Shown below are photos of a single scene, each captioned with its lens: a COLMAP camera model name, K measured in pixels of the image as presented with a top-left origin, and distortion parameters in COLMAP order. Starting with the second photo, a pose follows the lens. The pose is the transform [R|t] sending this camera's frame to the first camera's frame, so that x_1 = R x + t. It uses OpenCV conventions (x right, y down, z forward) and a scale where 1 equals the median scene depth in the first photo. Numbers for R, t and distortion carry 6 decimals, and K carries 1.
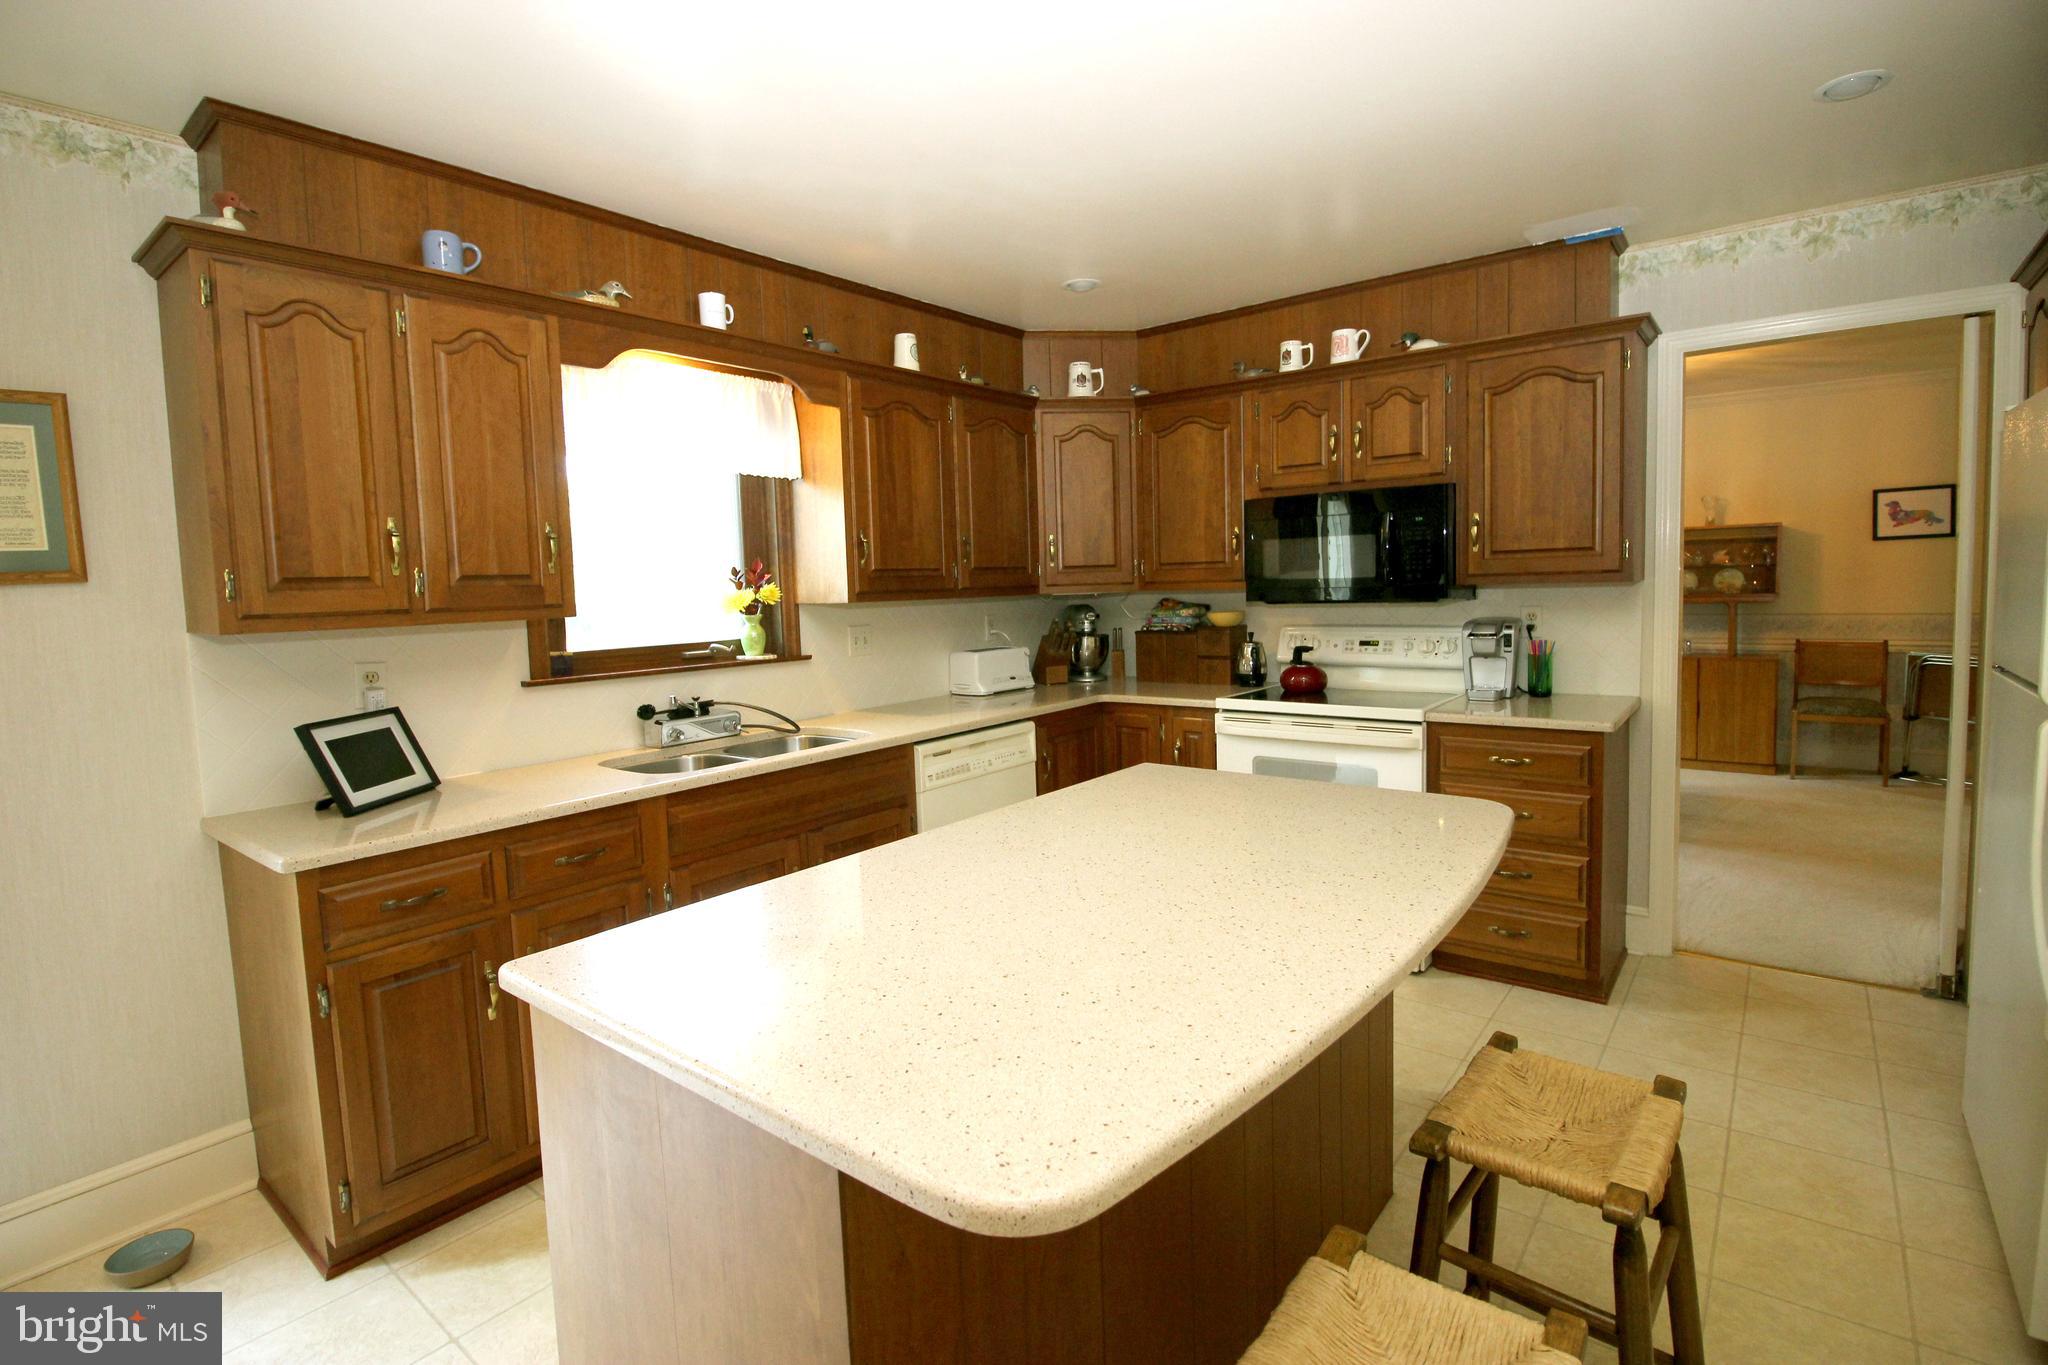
lens RADIAL K [[941.2, 0, 1018.1], [0, 941.2, 668.1], [0, 0, 1]] dist [-0.013390, -0.003946]
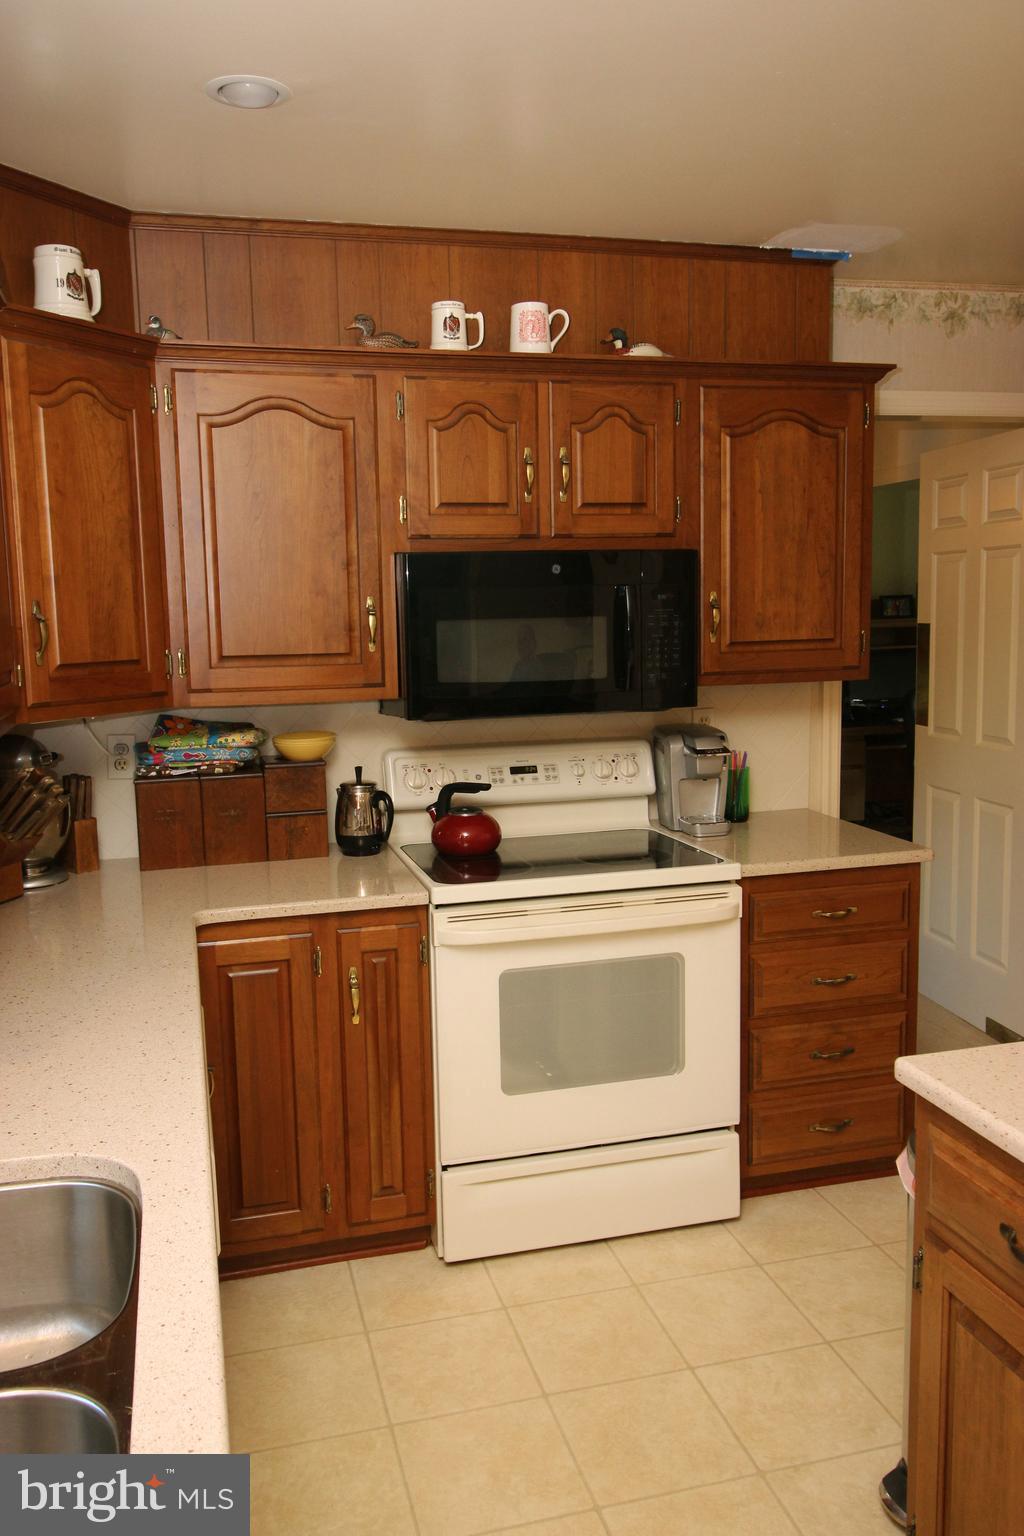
lens RADIAL K [[1197.5, 0, 496.7], [0, 1197.5, 773.4], [0, 0, 1]] dist [0.010786, -0.005280]
pose [[0.603109, -0.094440, 0.792048, -0.381306], [0.075749, 0.995260, 0.060991, -0.088835], [-0.794054, 0.023213, 0.607404, 0.537947]]
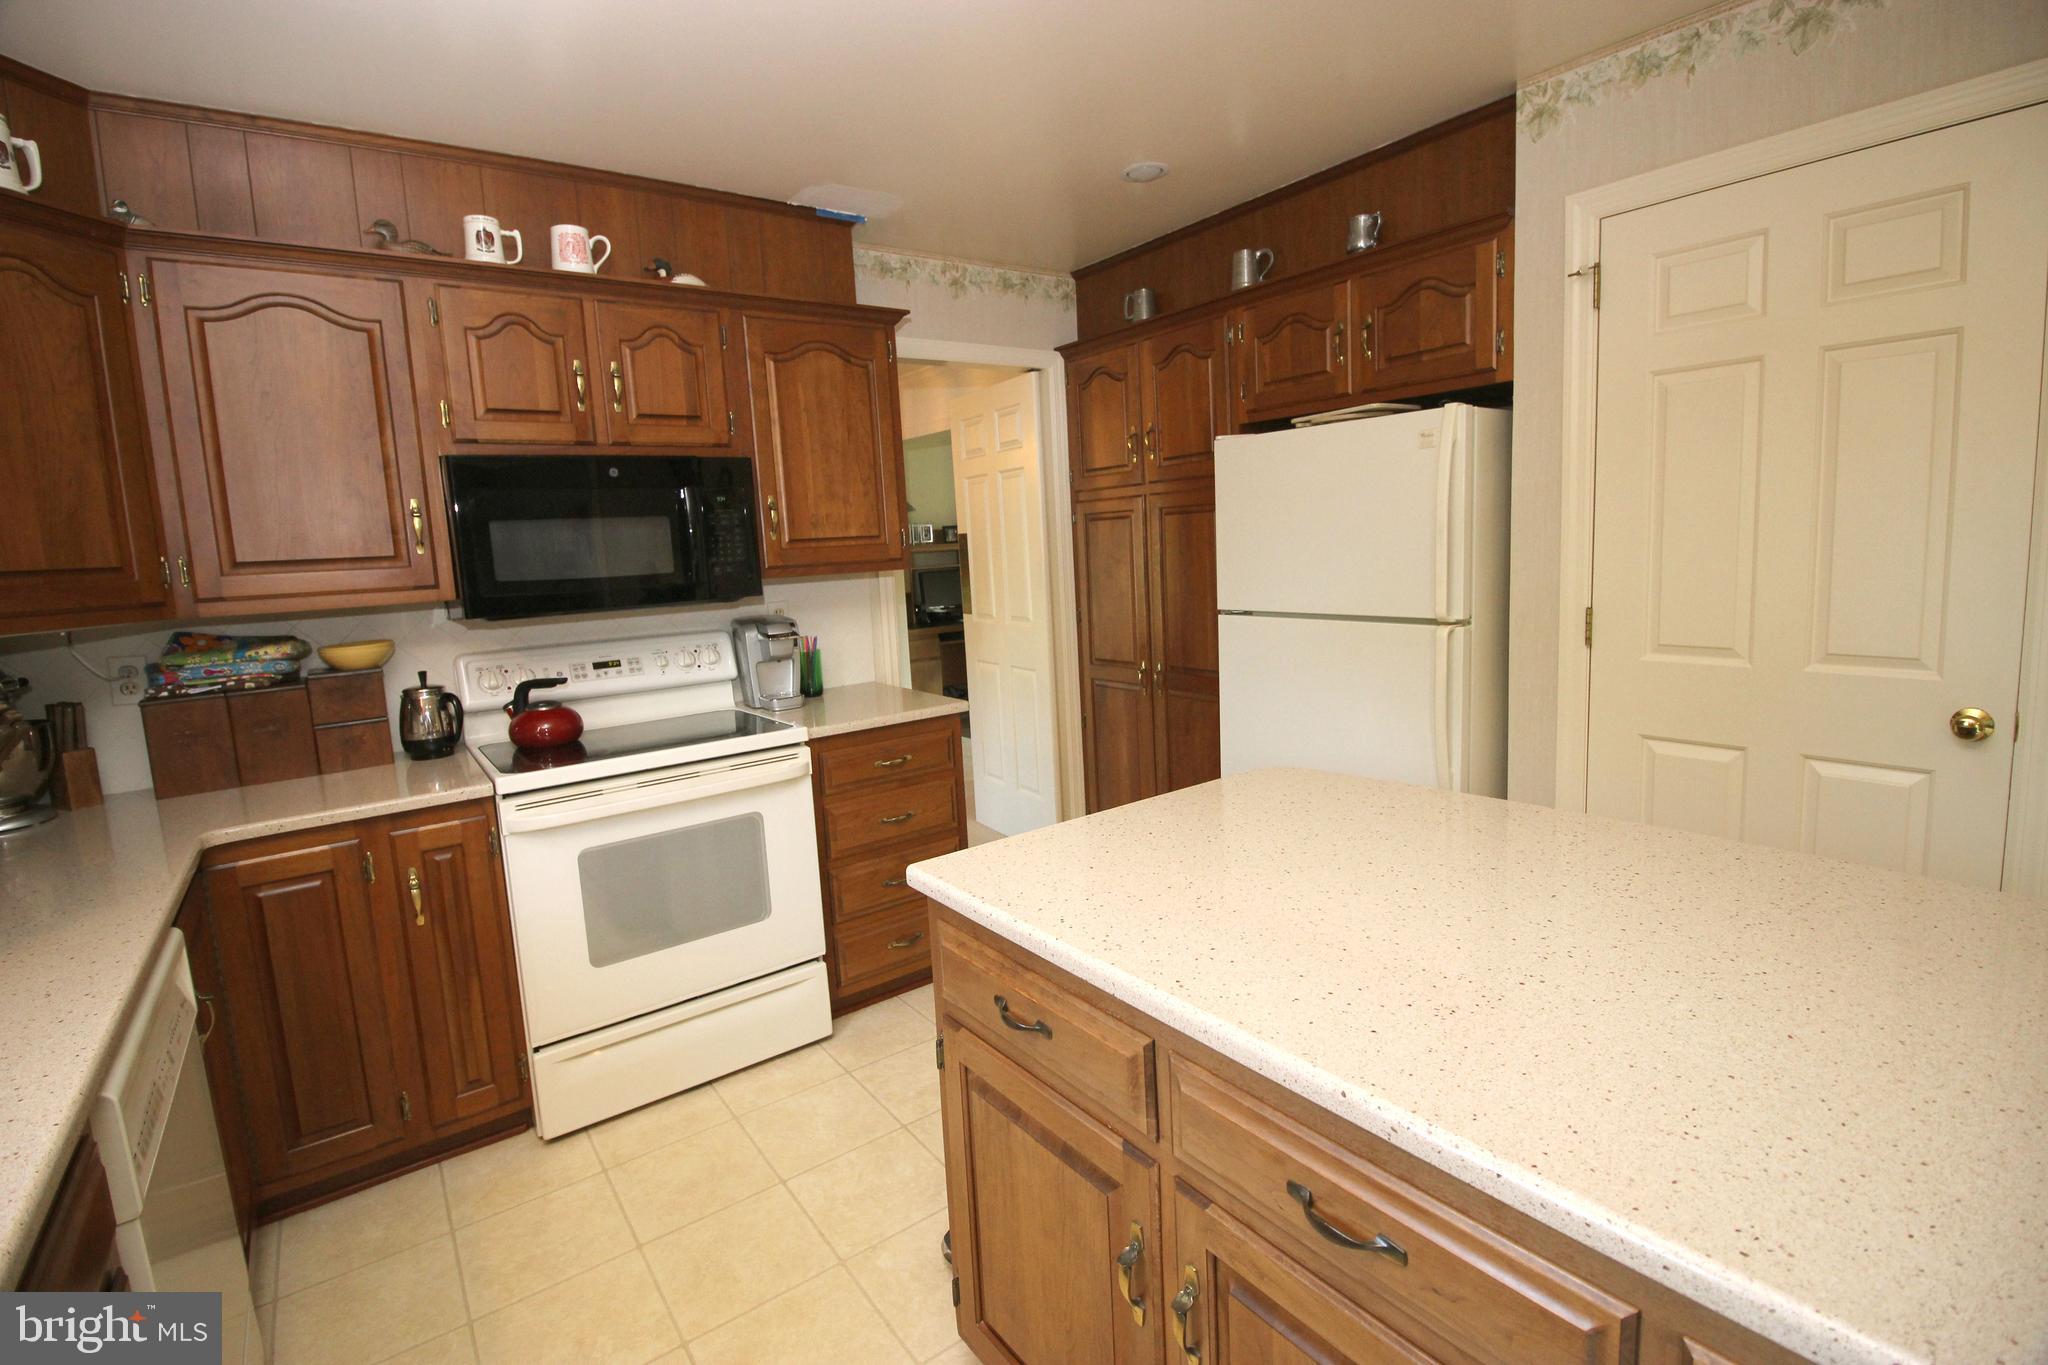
lens RADIAL K [[941.2, 0, 1041.8], [0, 941.2, 664.8], [0, 0, 1]] dist [-0.013390, -0.003946]
pose [[0.252322, -0.111118, 0.961242, -0.289249], [0.127778, 0.988512, 0.080729, -0.047427], [-0.959169, 0.102456, 0.263622, 0.529180]]
